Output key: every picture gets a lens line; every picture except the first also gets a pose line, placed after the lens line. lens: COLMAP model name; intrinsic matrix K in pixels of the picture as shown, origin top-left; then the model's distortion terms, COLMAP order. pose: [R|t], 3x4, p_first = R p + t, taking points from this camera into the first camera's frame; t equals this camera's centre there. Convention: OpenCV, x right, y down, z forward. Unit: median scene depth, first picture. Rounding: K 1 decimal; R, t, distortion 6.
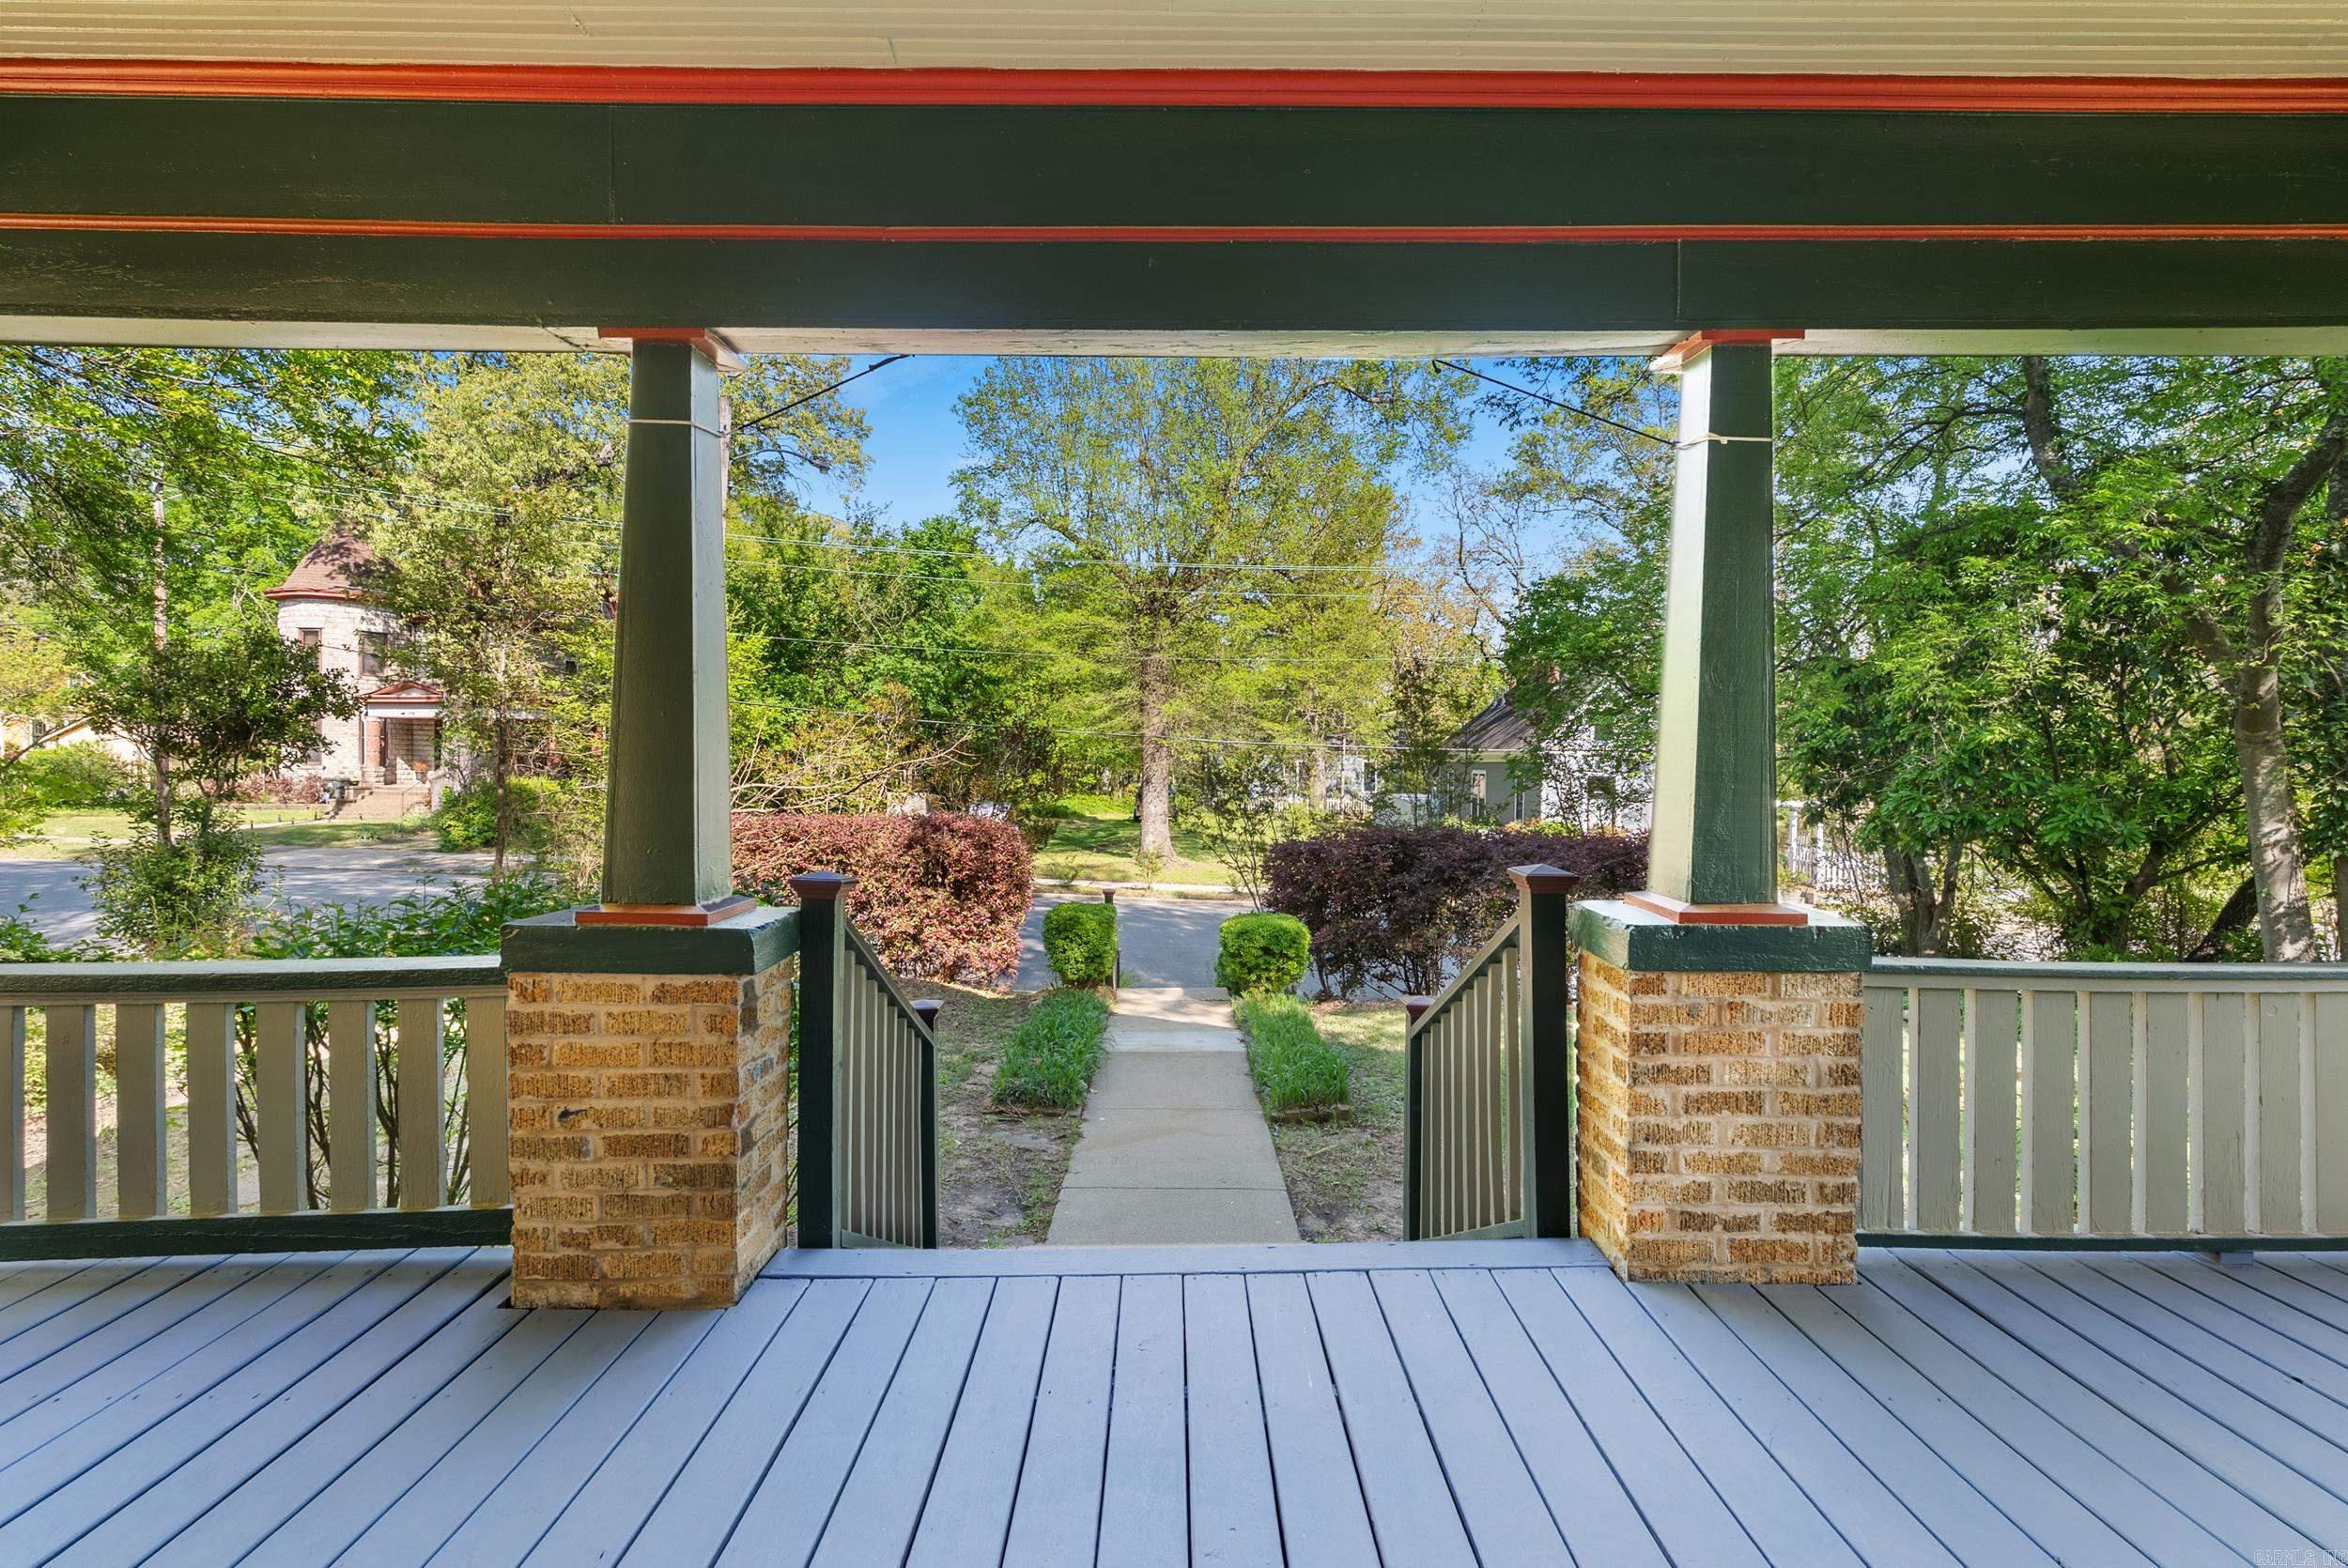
lens RADIAL K [[1039.2, 0, 1176.7], [0, 1039.2, 773.0], [0, 0, 1]] dist [-0.006116, 0.001009]
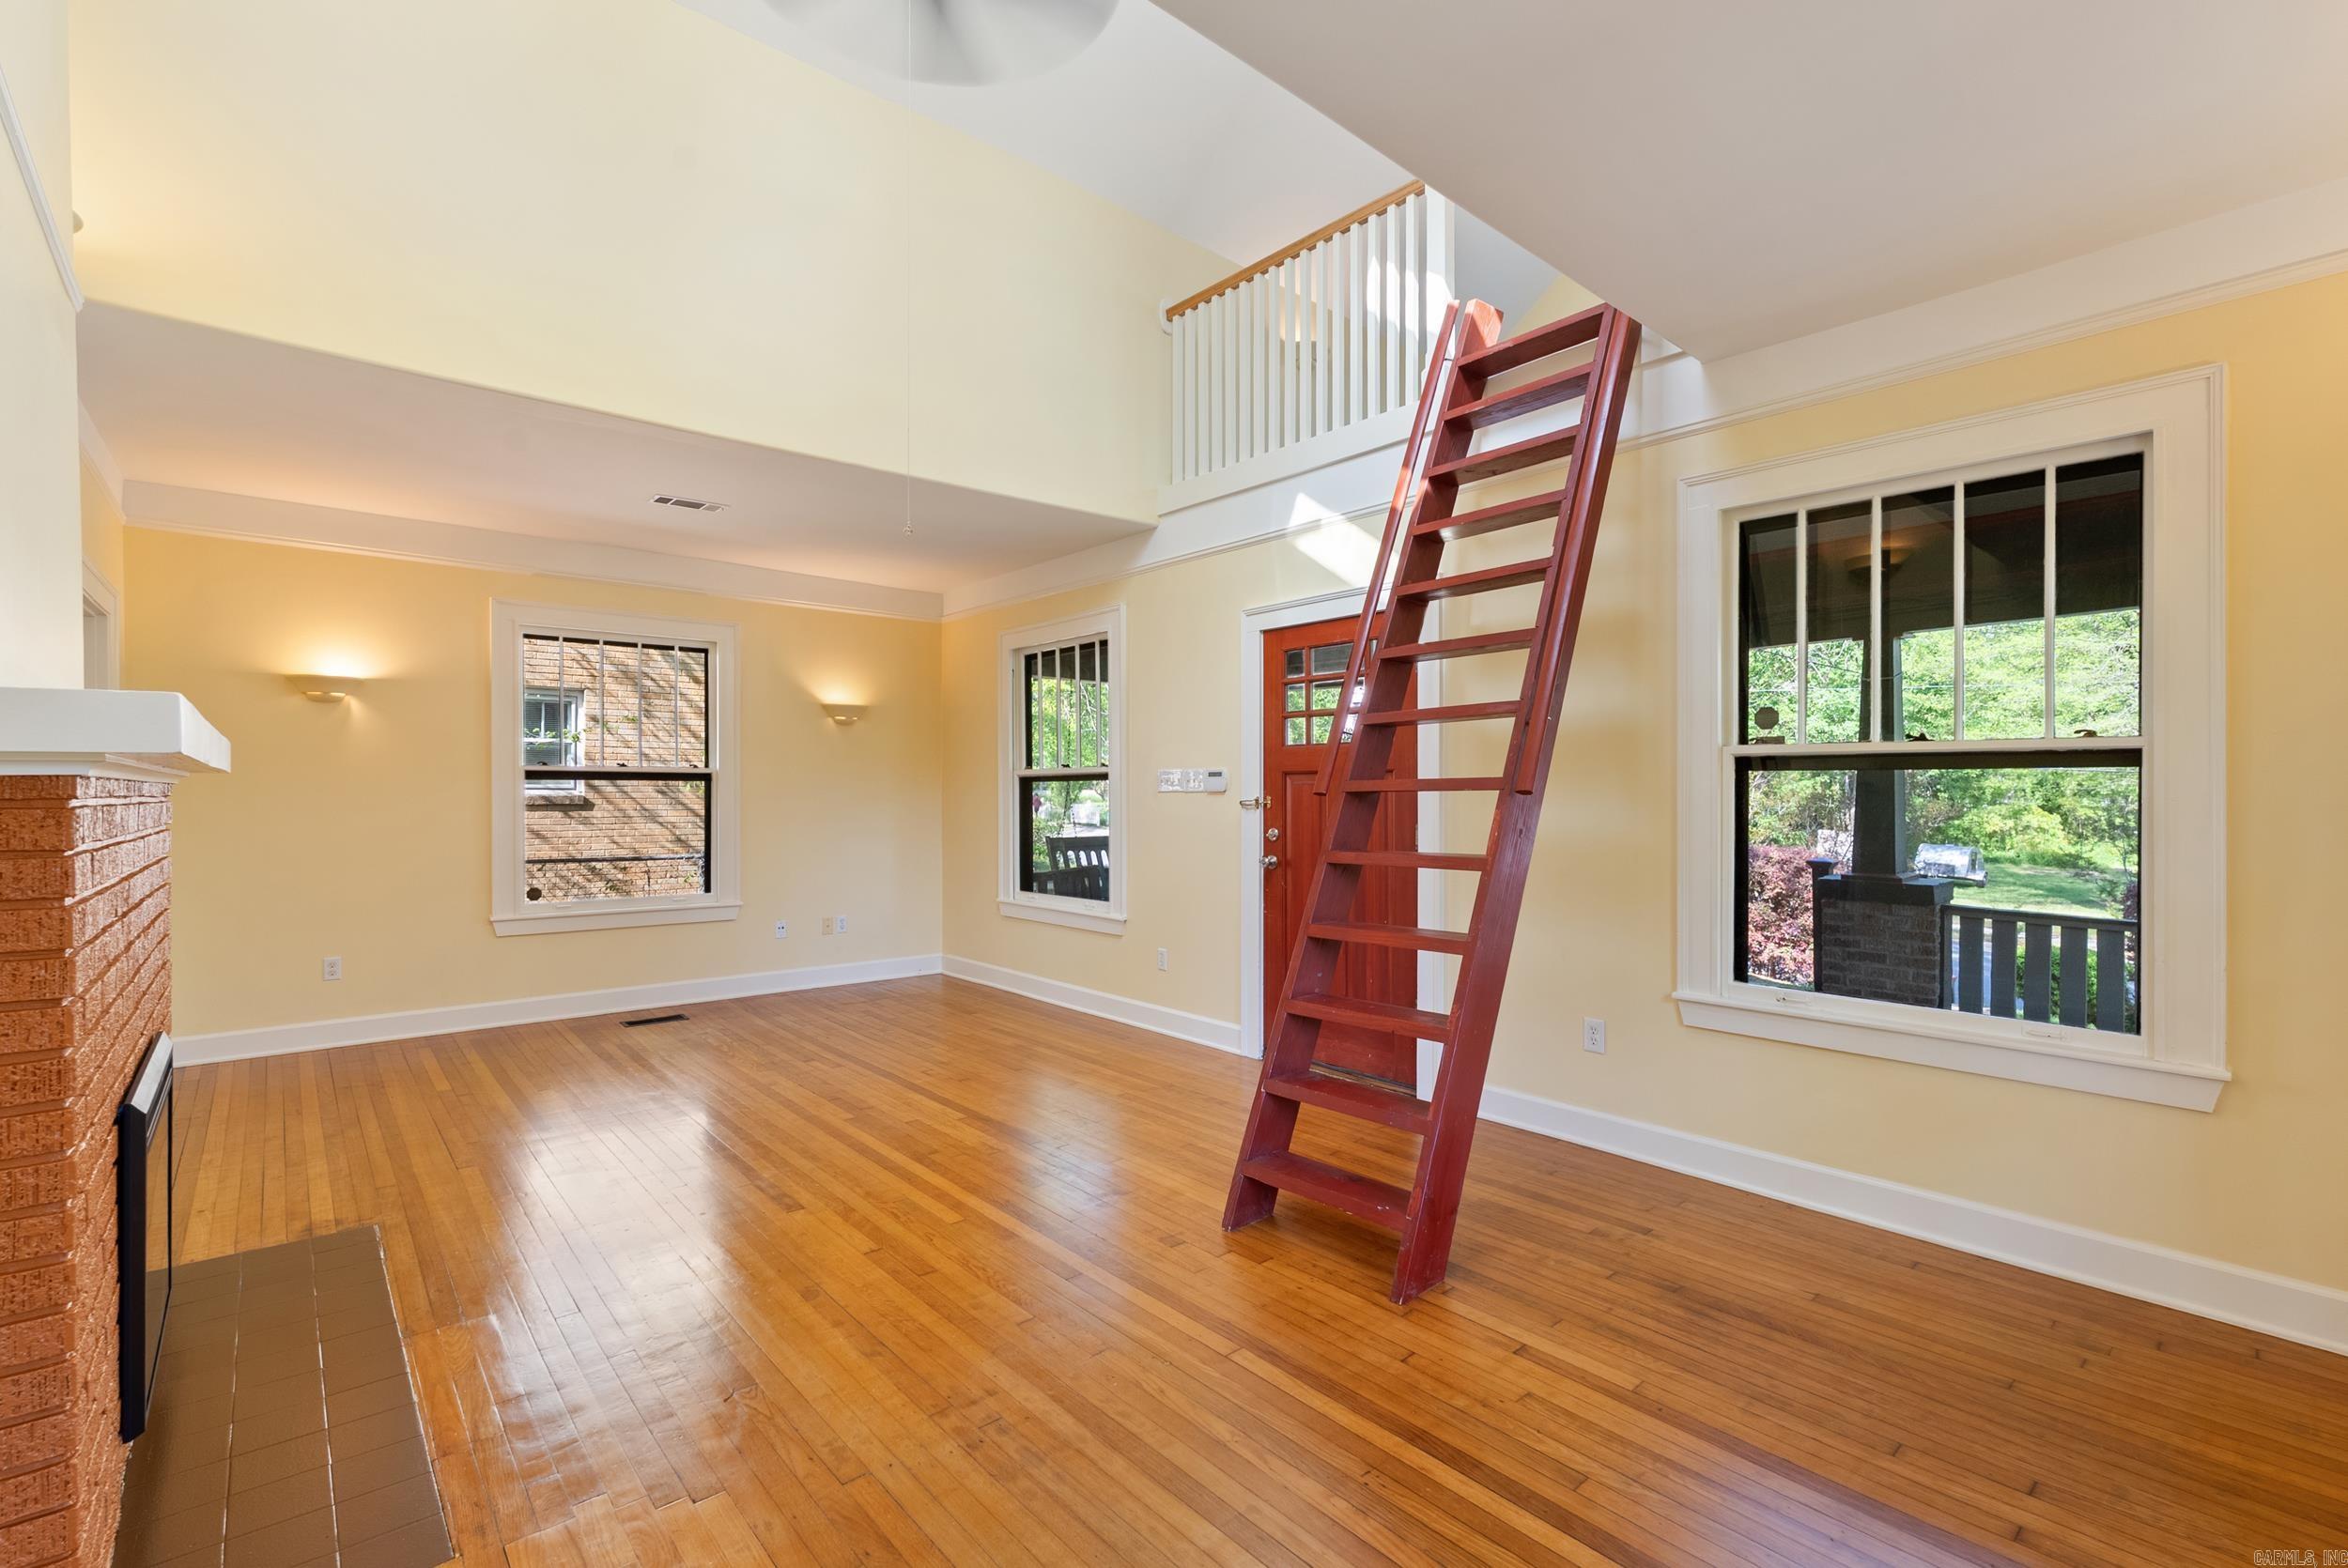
lens RADIAL K [[1040.6, 0, 1178.0], [0, 1040.6, 791.1], [0, 0, 1]] dist [-0.000119, 0.000298]
pose [[0.650067, 0.002565, -0.759873, 1.317738], [-0.013957, 0.999866, -0.008565, -0.020587], [0.759749, 0.016173, 0.650015, -1.762508]]
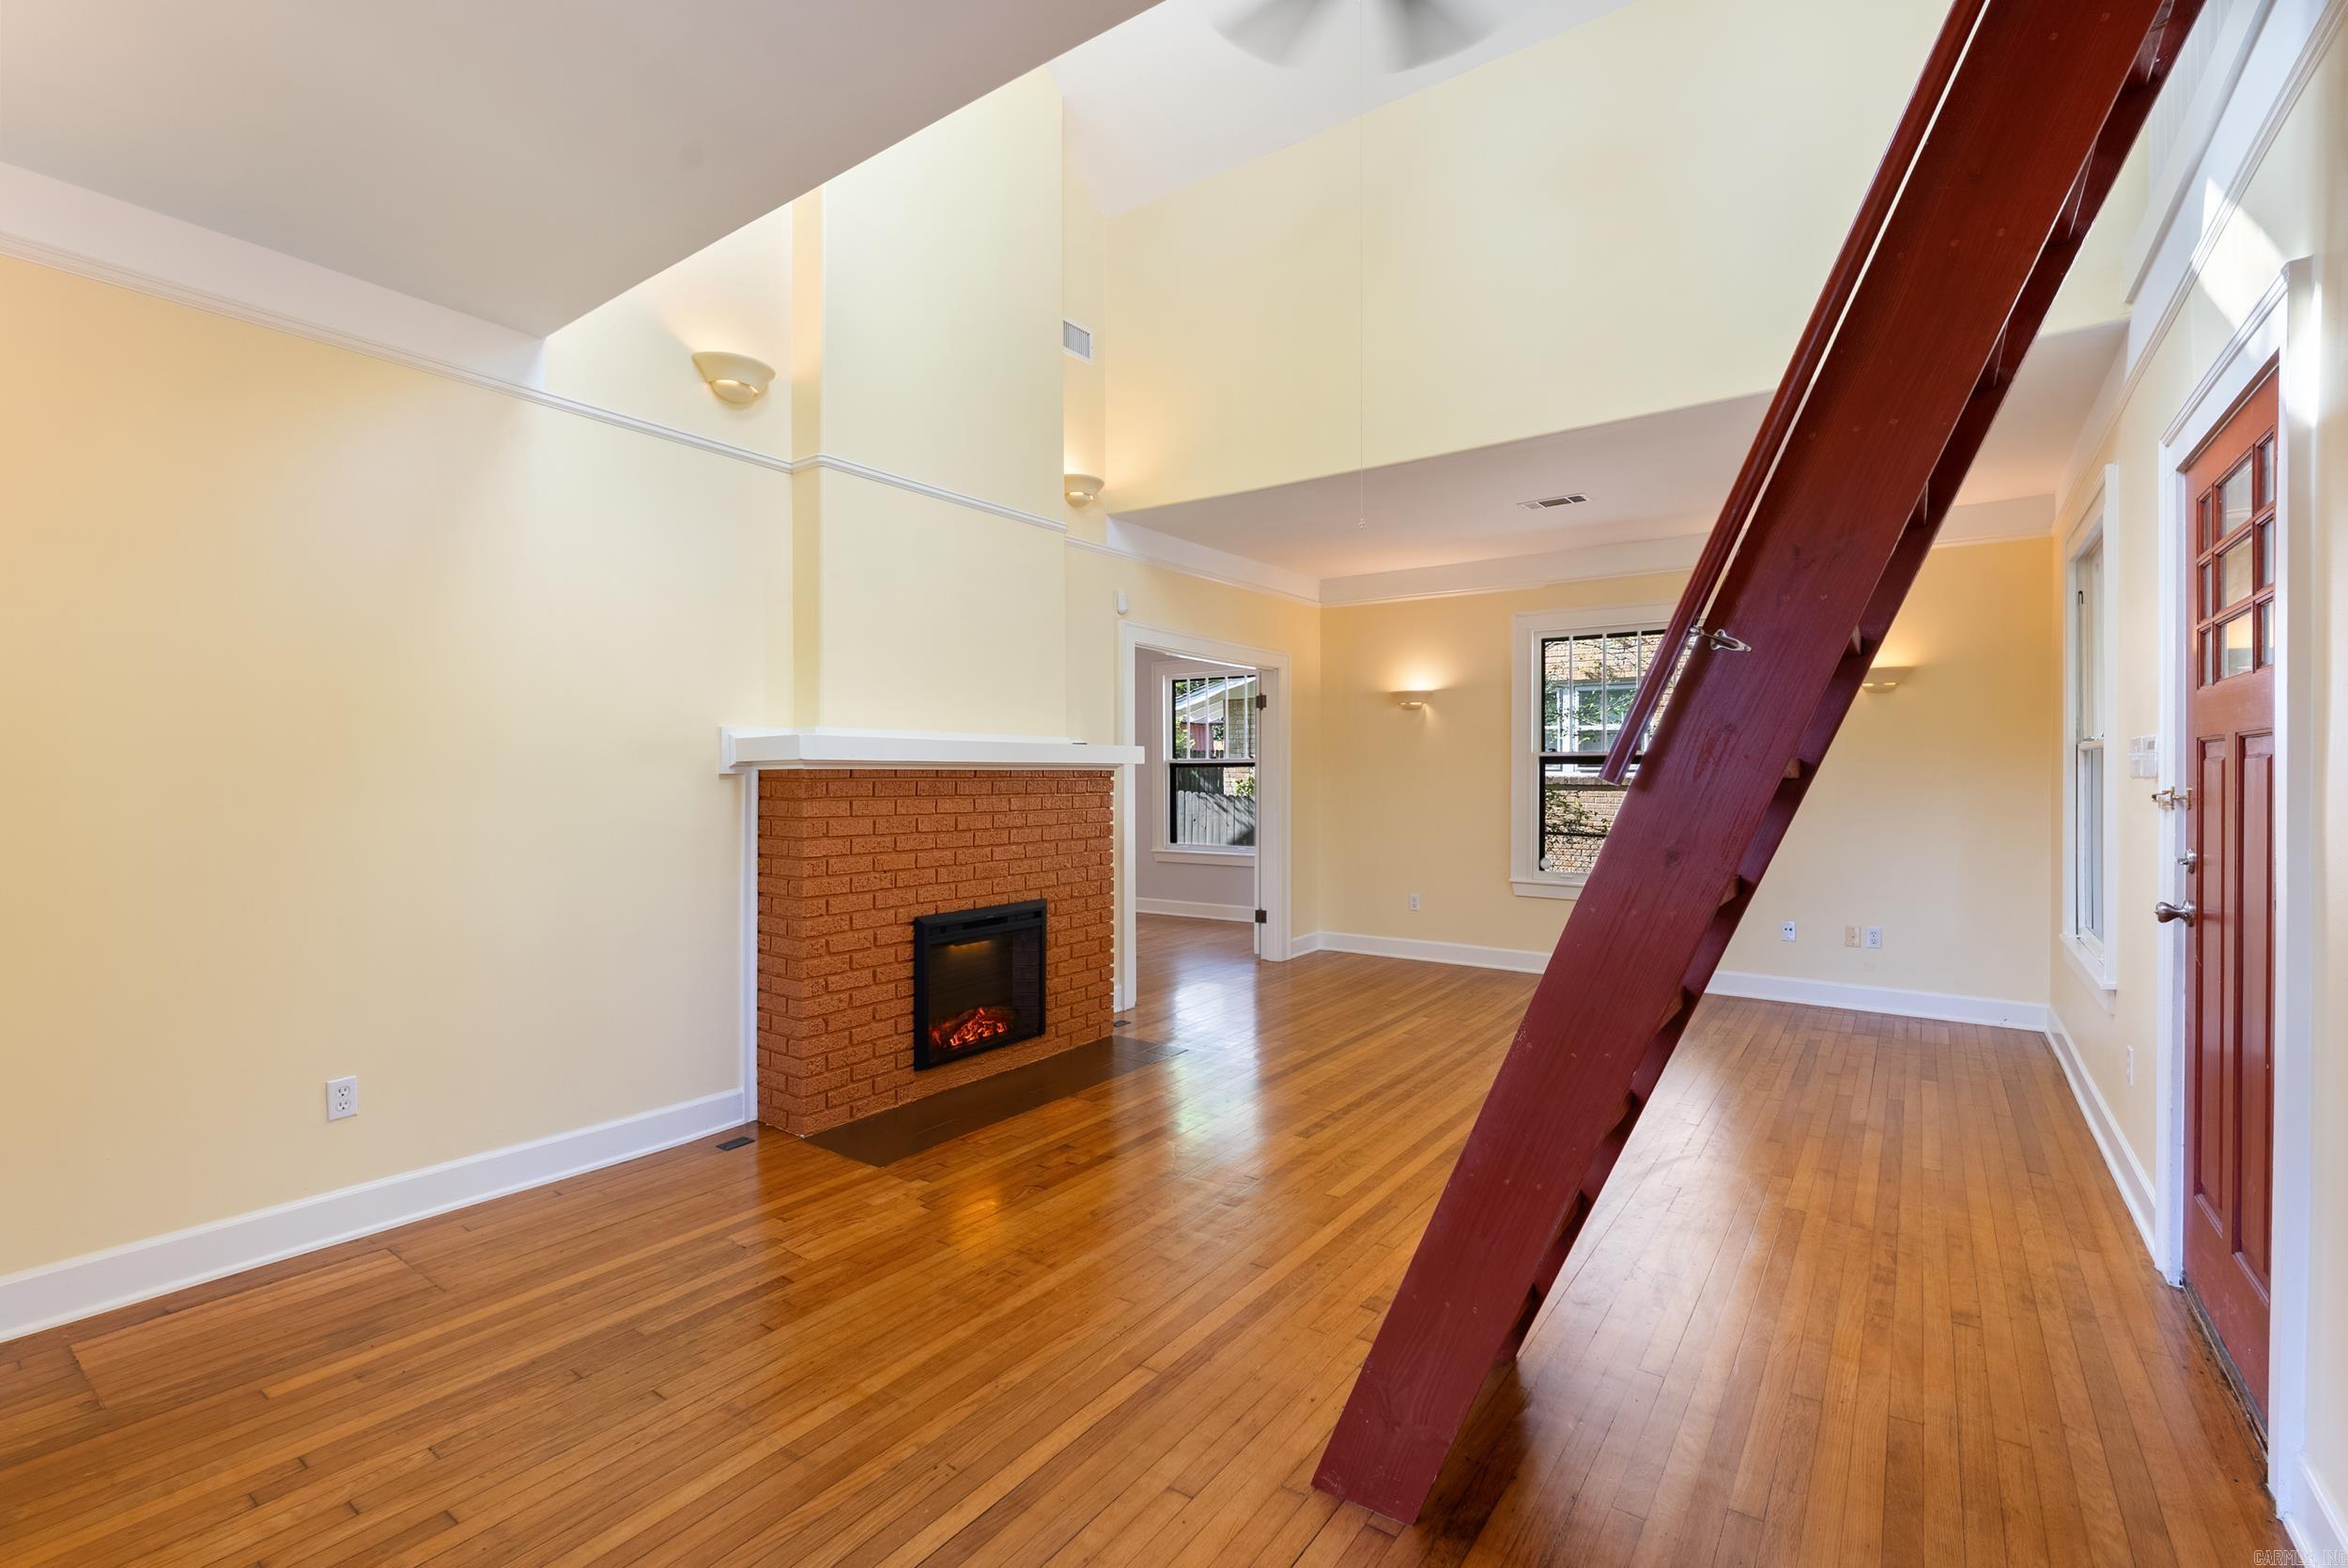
lens RADIAL K [[1039.2, 0, 1176.7], [0, 1039.2, 773.0], [0, 0, 1]] dist [-0.006116, 0.001009]
pose [[-0.590378, 0.000766, -0.807127, 1.337346], [-0.015503, 0.999804, 0.012289, -0.042663], [0.806978, 0.019767, -0.590250, -0.456629]]
